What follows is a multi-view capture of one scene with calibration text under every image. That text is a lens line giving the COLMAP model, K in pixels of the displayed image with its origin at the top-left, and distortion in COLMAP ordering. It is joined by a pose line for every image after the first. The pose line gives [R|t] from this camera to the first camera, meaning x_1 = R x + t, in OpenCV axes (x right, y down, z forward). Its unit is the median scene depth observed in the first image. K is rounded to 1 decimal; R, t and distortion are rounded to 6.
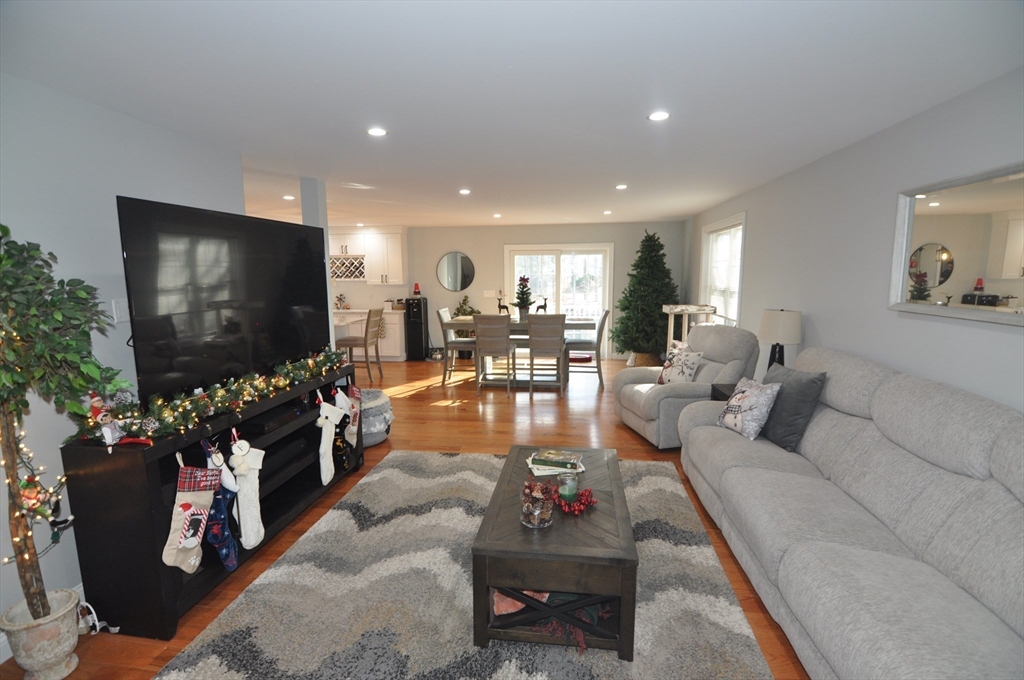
lens RADIAL K [[489.5, 0, 511.7], [0, 489.5, 343.0], [0, 0, 1]] dist [-0.017897, -0.005197]
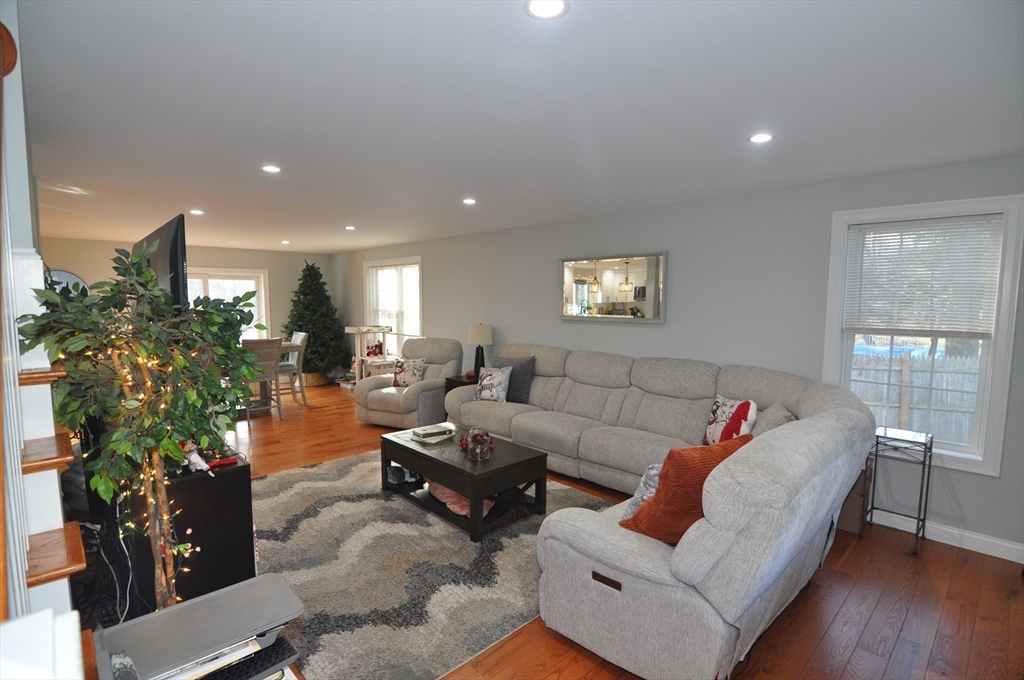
lens RADIAL K [[489.5, 0, 517.3], [0, 489.5, 343.8], [0, 0, 1]] dist [-0.017897, -0.005197]
pose [[0.620146, -0.058333, 0.782315, -0.612292], [0.100382, 0.994934, -0.005386, 0.015200], [-0.778038, 0.081870, 0.622860, -0.053650]]
